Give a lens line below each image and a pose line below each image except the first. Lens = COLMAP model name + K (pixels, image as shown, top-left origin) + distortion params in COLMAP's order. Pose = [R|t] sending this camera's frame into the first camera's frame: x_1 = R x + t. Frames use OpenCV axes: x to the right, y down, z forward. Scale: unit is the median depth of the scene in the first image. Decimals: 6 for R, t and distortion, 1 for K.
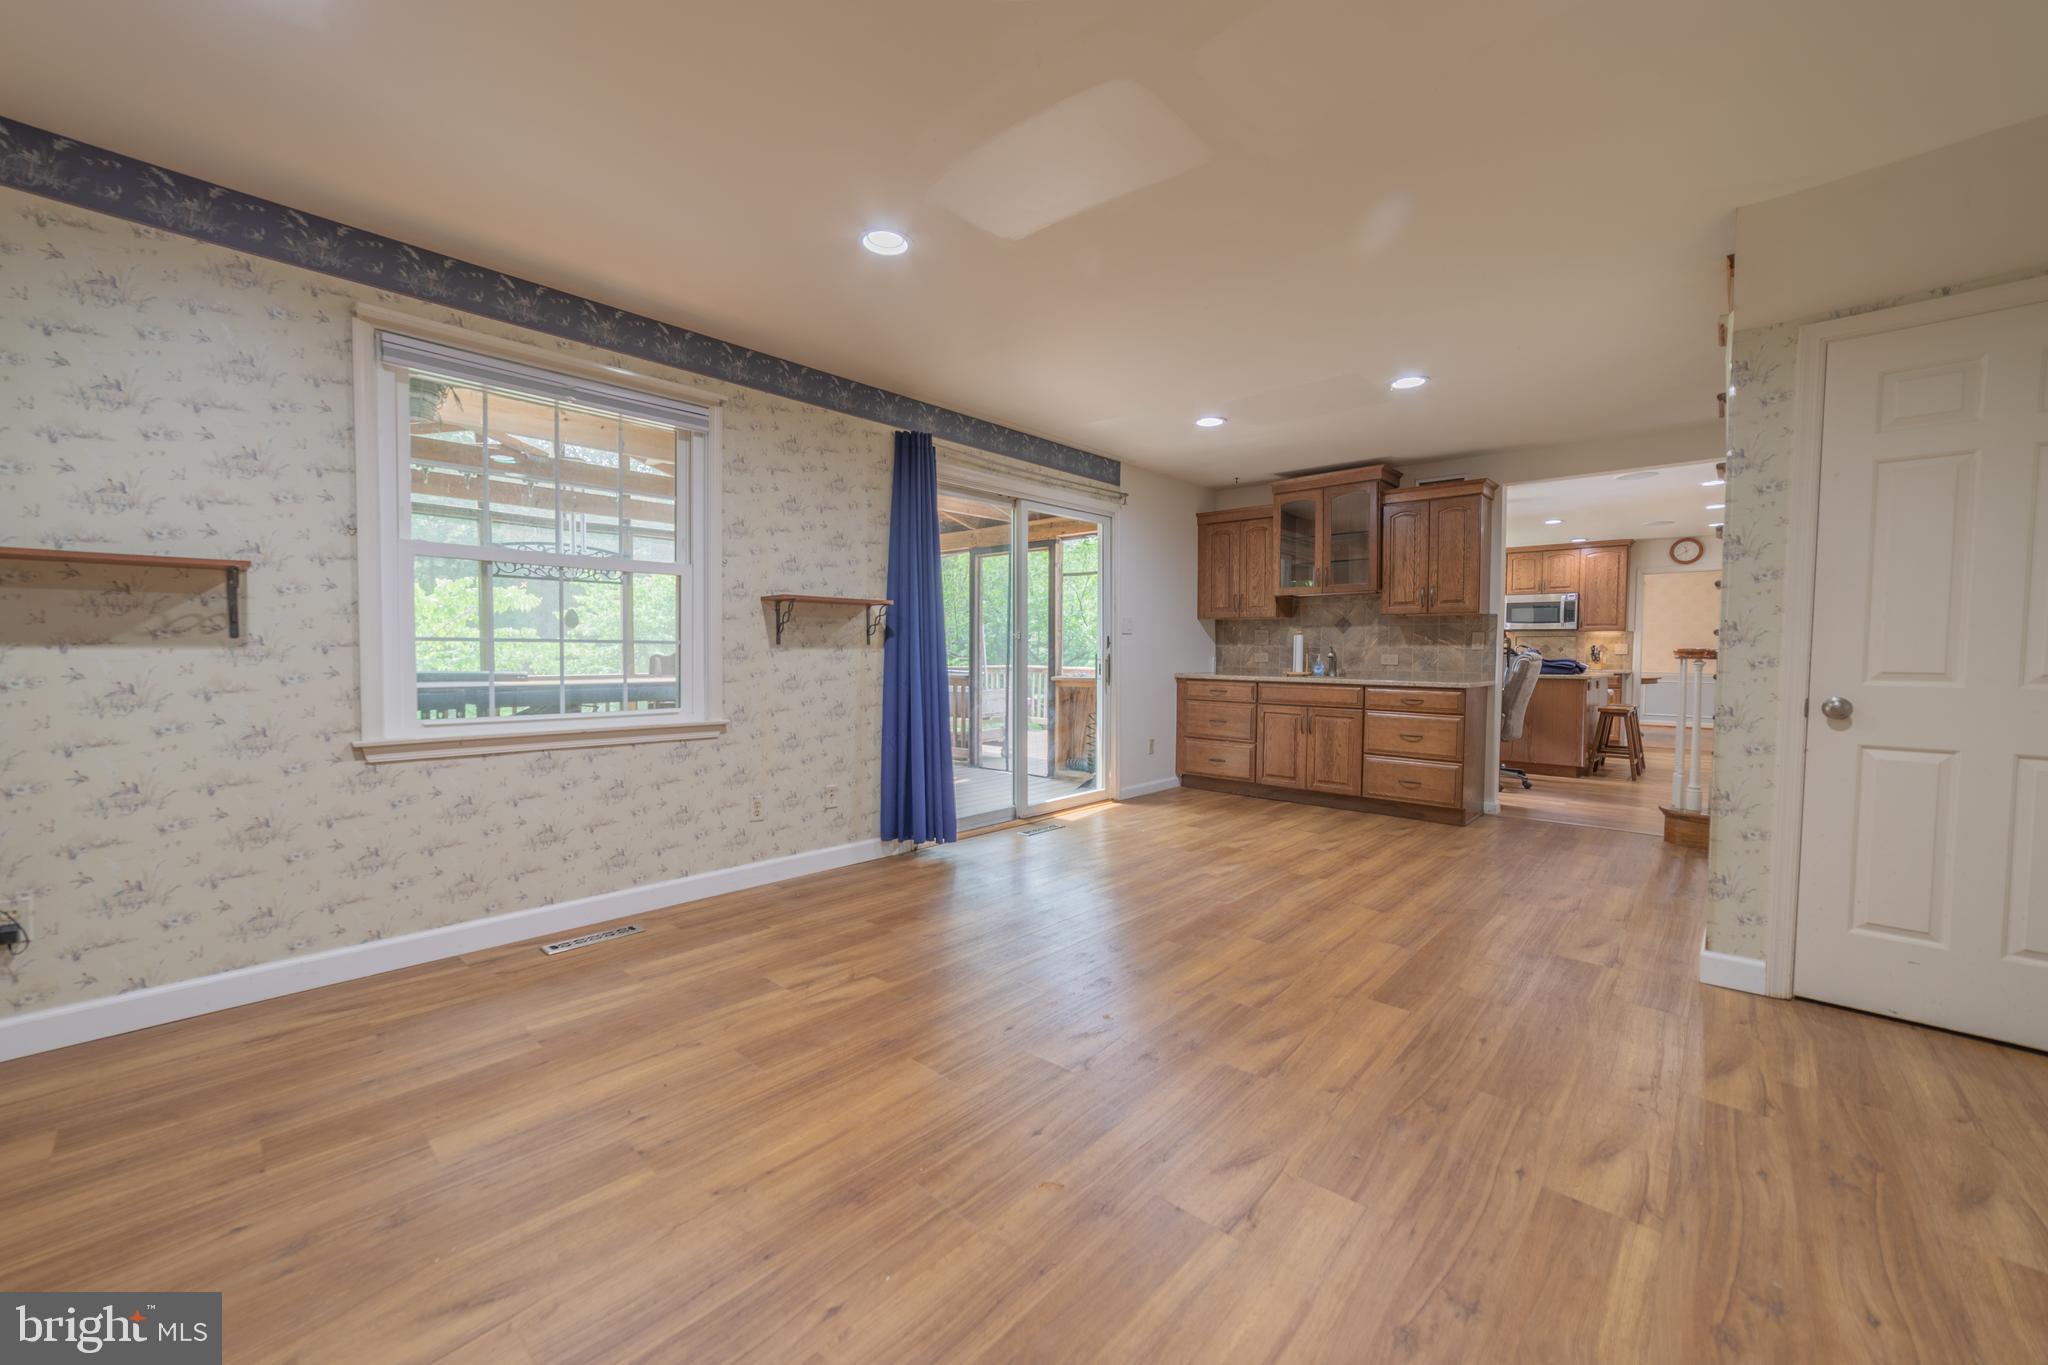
lens RADIAL K [[793.0, 0, 1008.6], [0, 793.0, 681.2], [0, 0, 1]] dist [-0.014390, 0.004291]
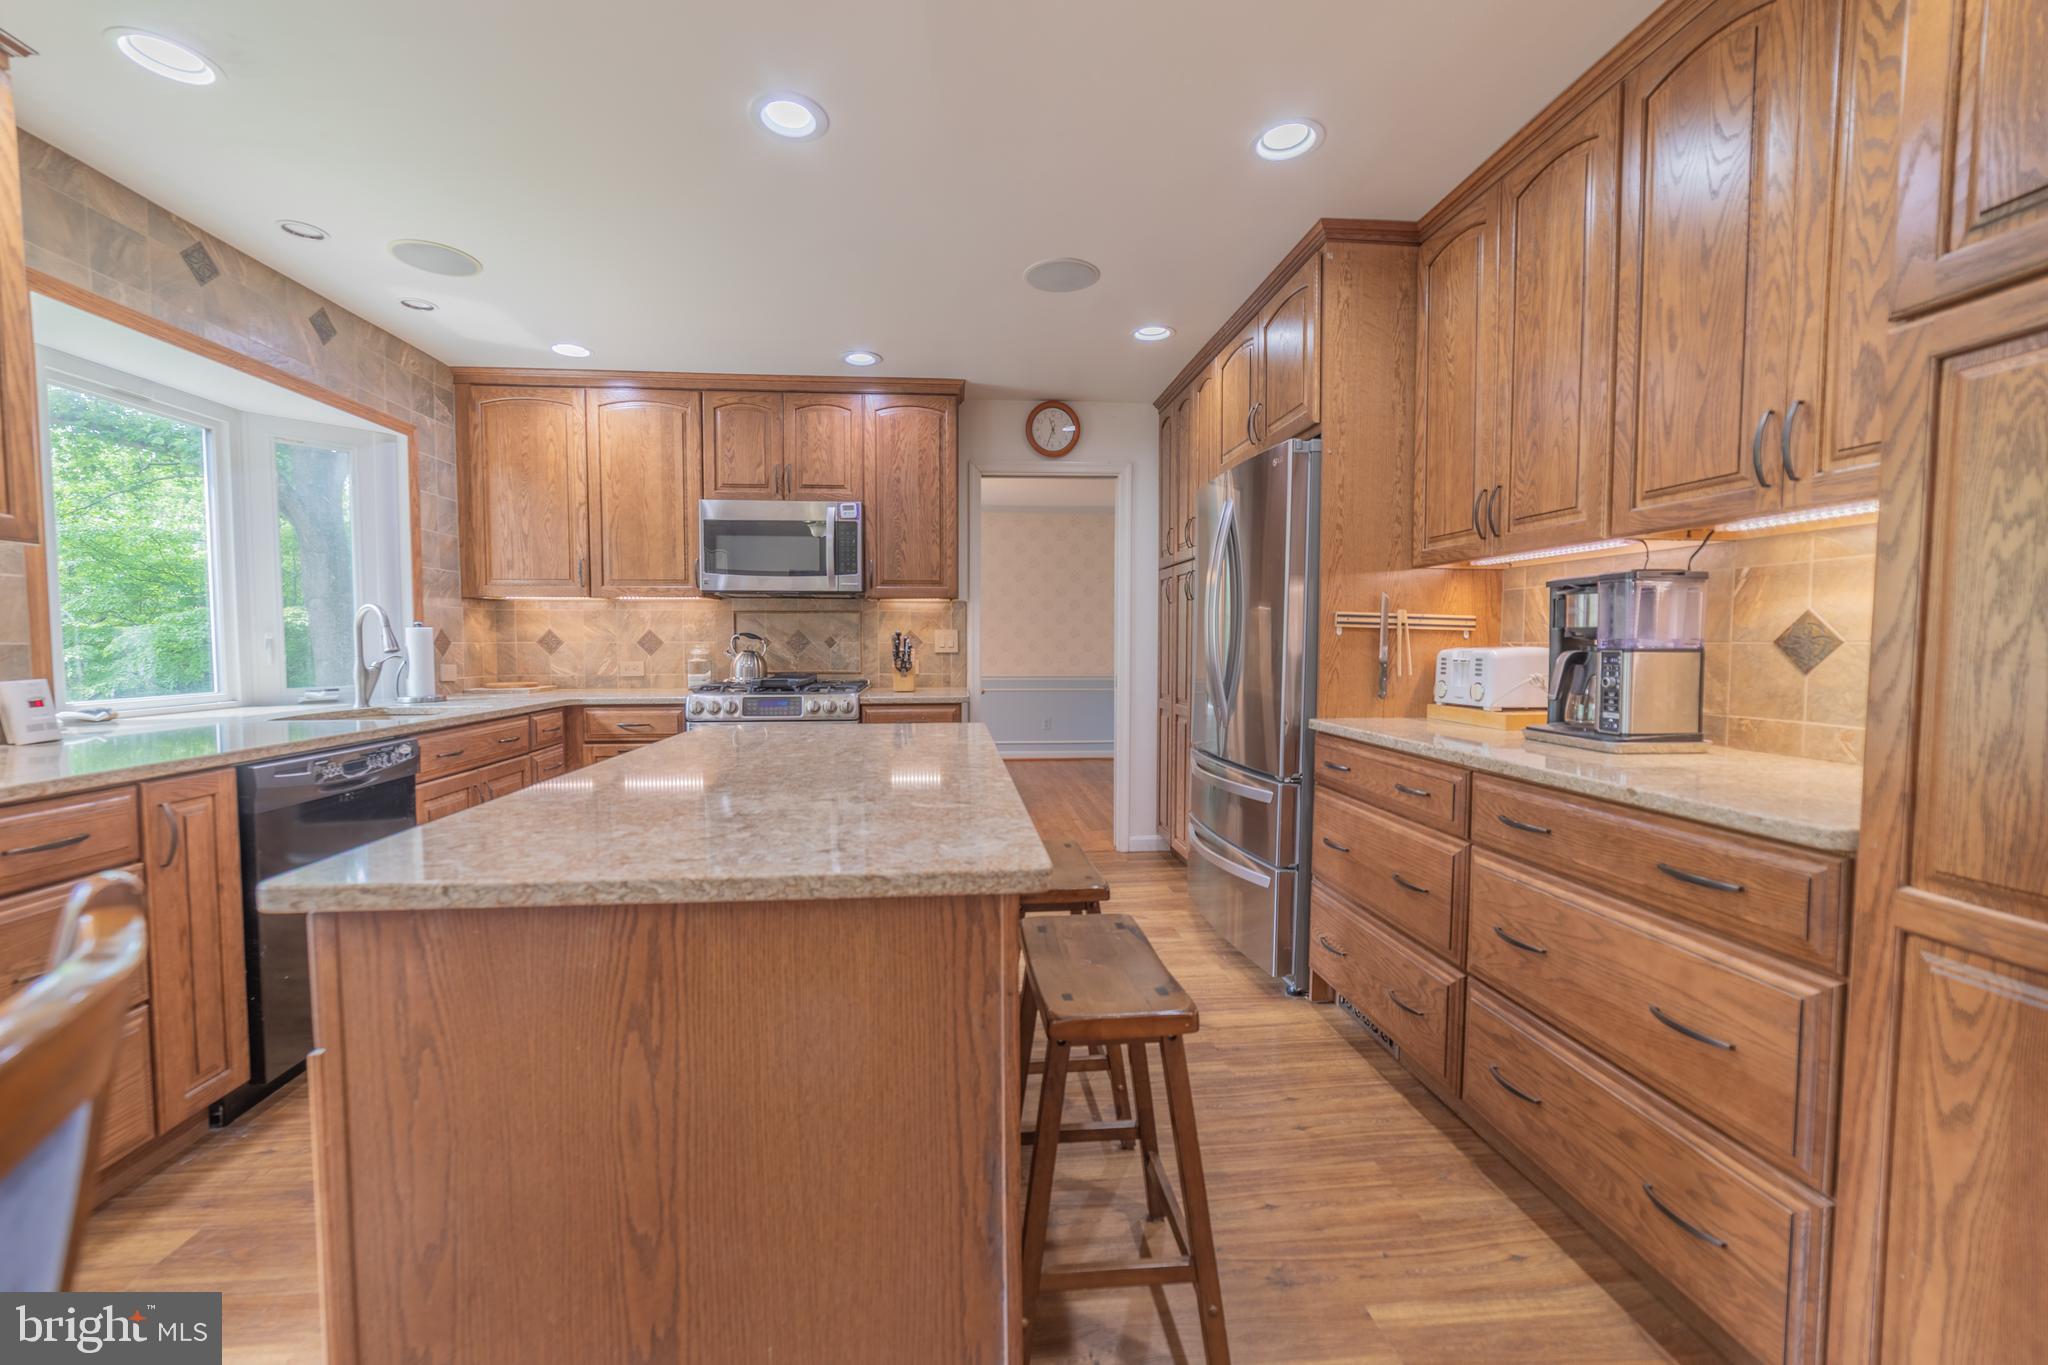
lens RADIAL K [[793.0, 0, 1009.6], [0, 793.0, 681.6], [0, 0, 1]] dist [-0.014390, 0.004291]
pose [[0.673102, -0.044259, 0.738224, 0.471587], [0.030277, 0.999020, 0.032289, -0.031150], [-0.738930, 0.000617, 0.673782, 0.672580]]
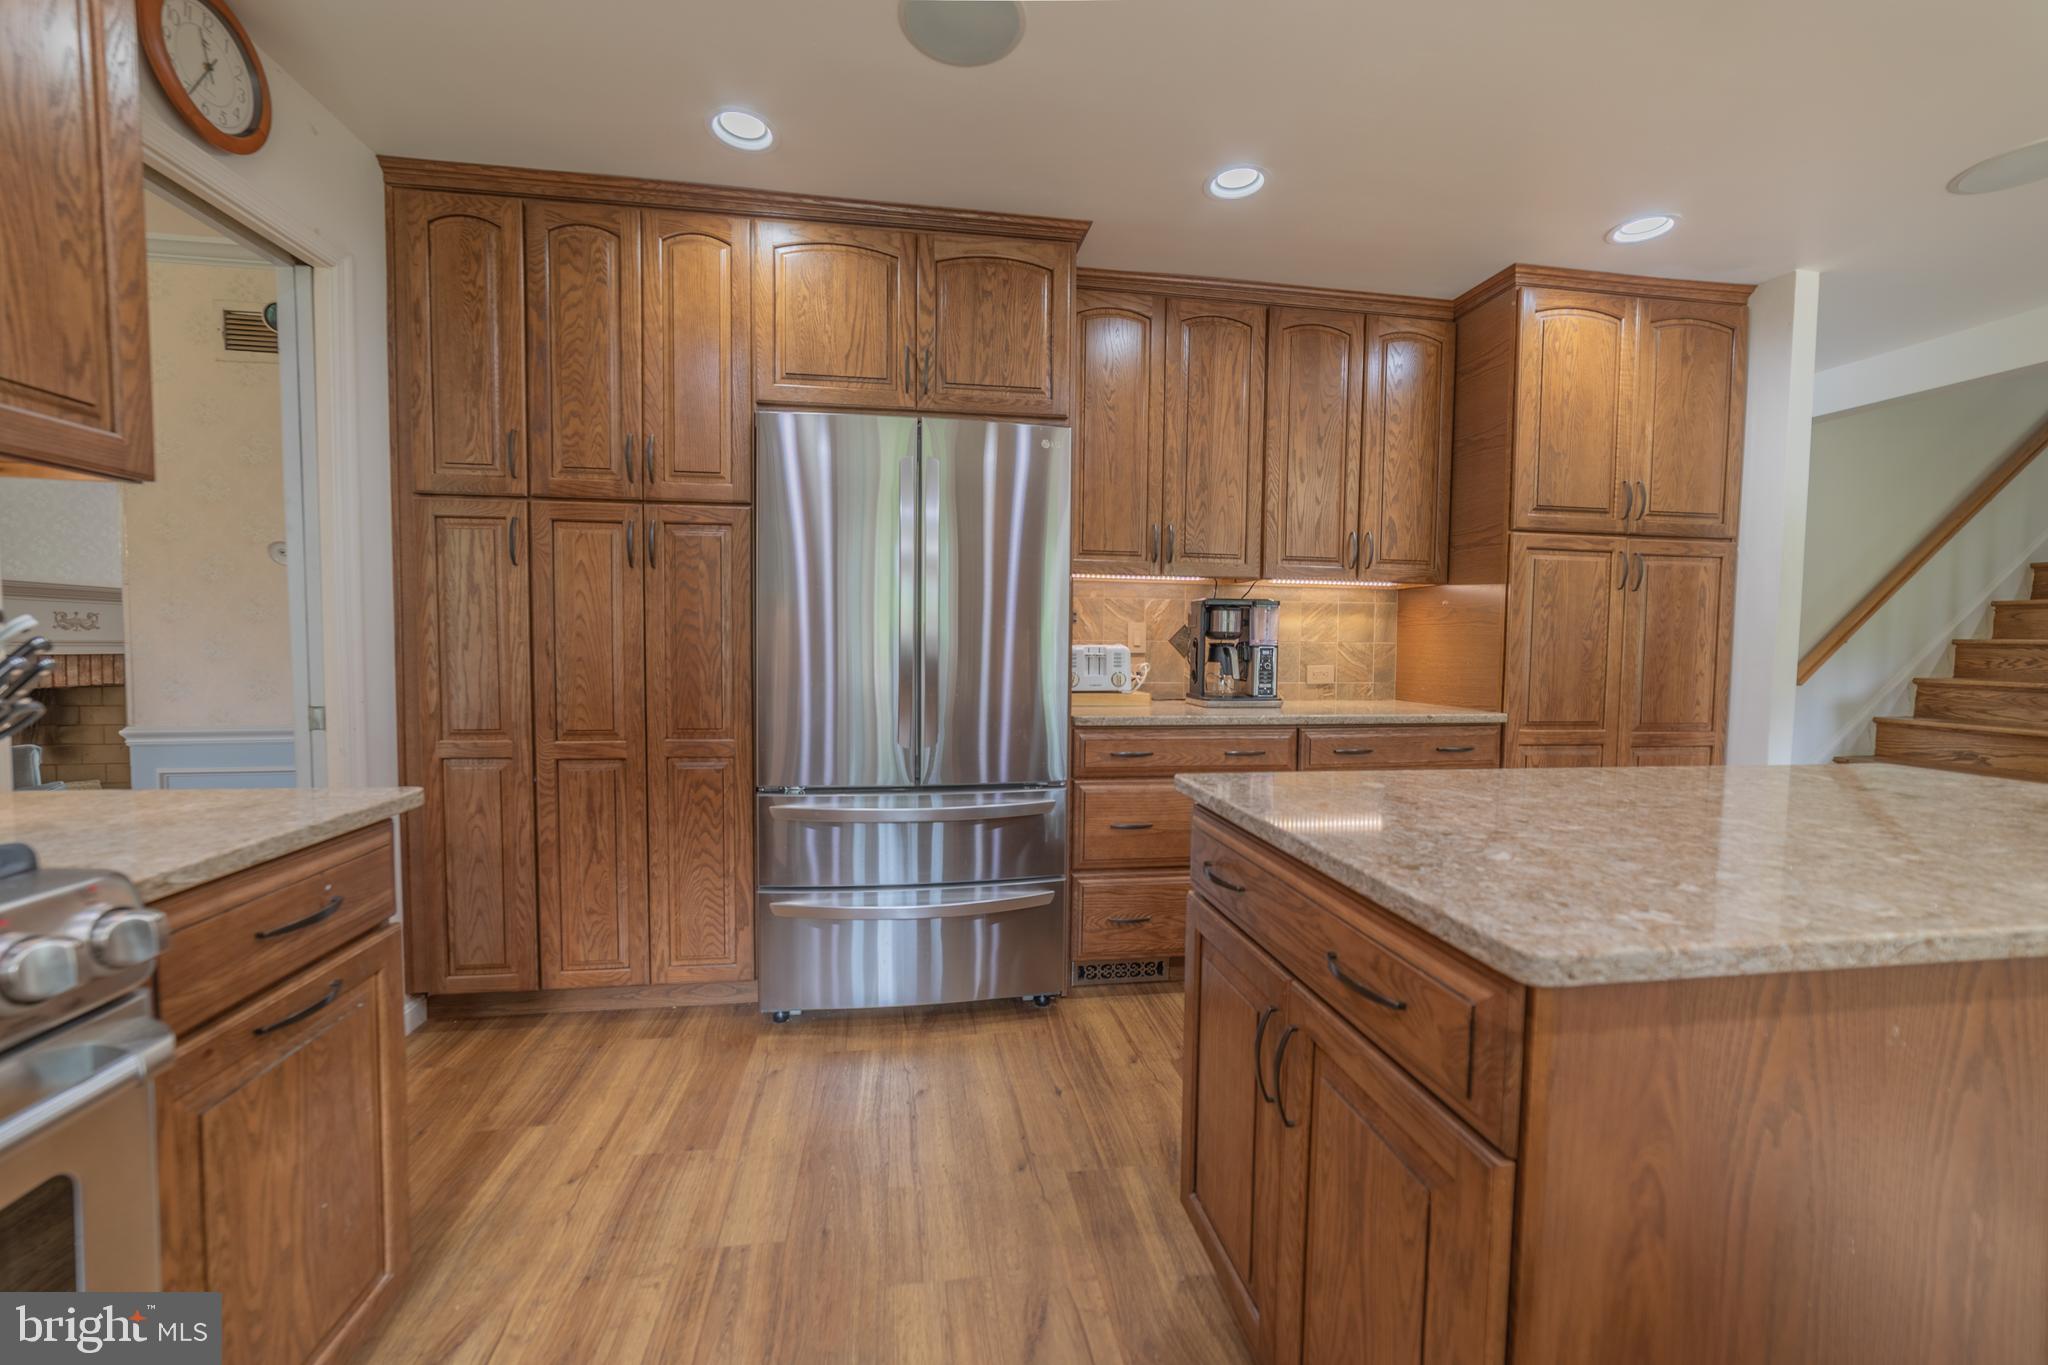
lens RADIAL K [[793.0, 0, 1026.1], [0, 793.0, 692.2], [0, 0, 1]] dist [-0.014390, 0.004291]
pose [[-0.773903, -0.054069, 0.630992, 0.585774], [0.005031, 0.995792, 0.091499, -0.040002], [-0.633284, 0.073986, -0.770375, 1.013554]]
